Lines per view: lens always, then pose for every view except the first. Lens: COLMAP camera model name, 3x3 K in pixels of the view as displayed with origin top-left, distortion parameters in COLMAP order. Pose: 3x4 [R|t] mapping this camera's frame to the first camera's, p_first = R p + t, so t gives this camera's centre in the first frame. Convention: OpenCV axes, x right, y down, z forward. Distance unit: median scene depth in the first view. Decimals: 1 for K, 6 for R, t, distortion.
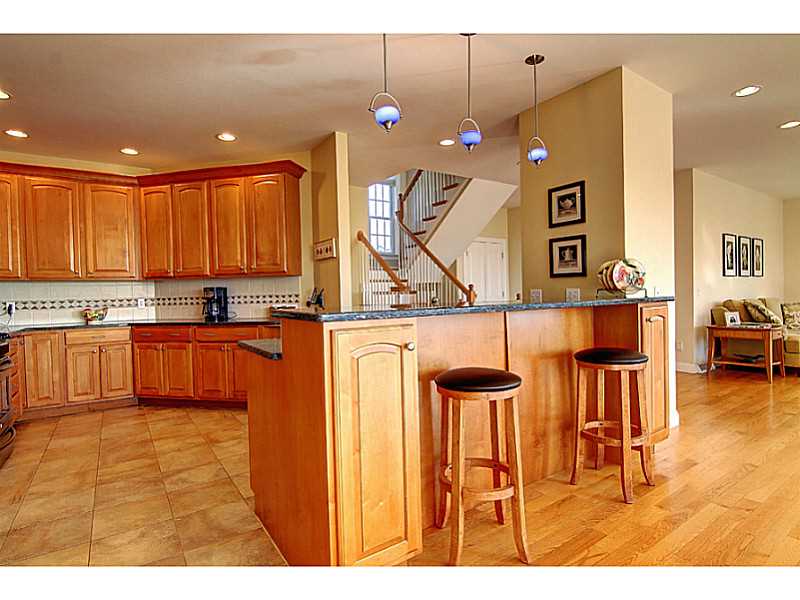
lens RADIAL K [[405.3, 0, 396.7], [0, 405.3, 300.2], [0, 0, 1]] dist [-0.017527, -0.003162]
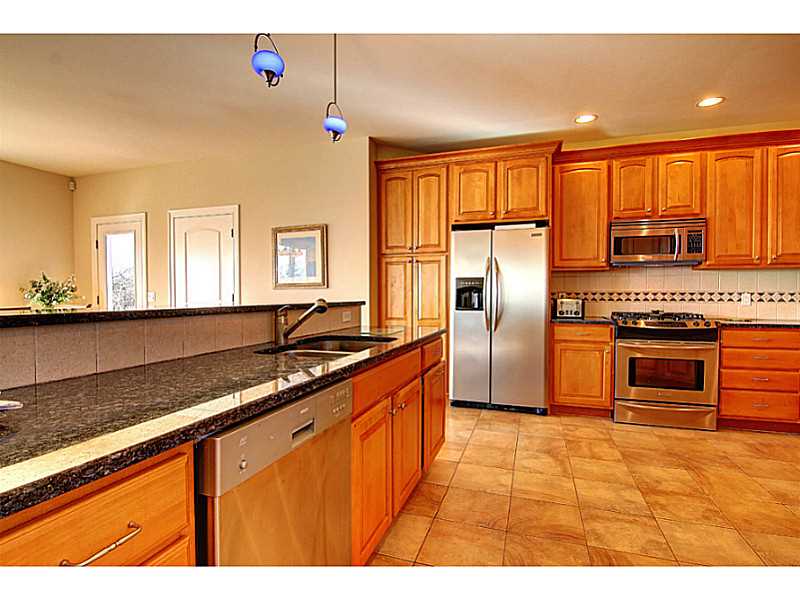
lens RADIAL K [[405.3, 0, 400.8], [0, 405.3, 301.8], [0, 0, 1]] dist [-0.017527, -0.003162]
pose [[-0.789056, 0.035722, -0.613281, 0.254470], [0.007778, 0.998809, 0.048172, -0.022060], [0.614272, 0.033240, -0.788394, 0.982360]]
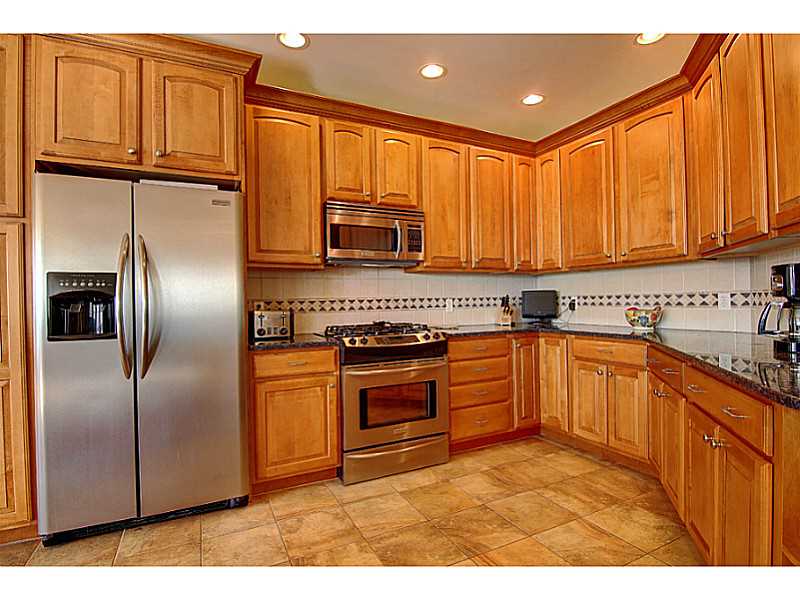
lens RADIAL K [[405.3, 0, 399.9], [0, 405.3, 302.6], [0, 0, 1]] dist [-0.017527, -0.003162]
pose [[-0.135829, 0.029710, -0.990287, -0.046683], [0.004911, 0.999558, 0.029314, -0.009652], [0.990720, -0.000882, -0.135915, 0.757459]]
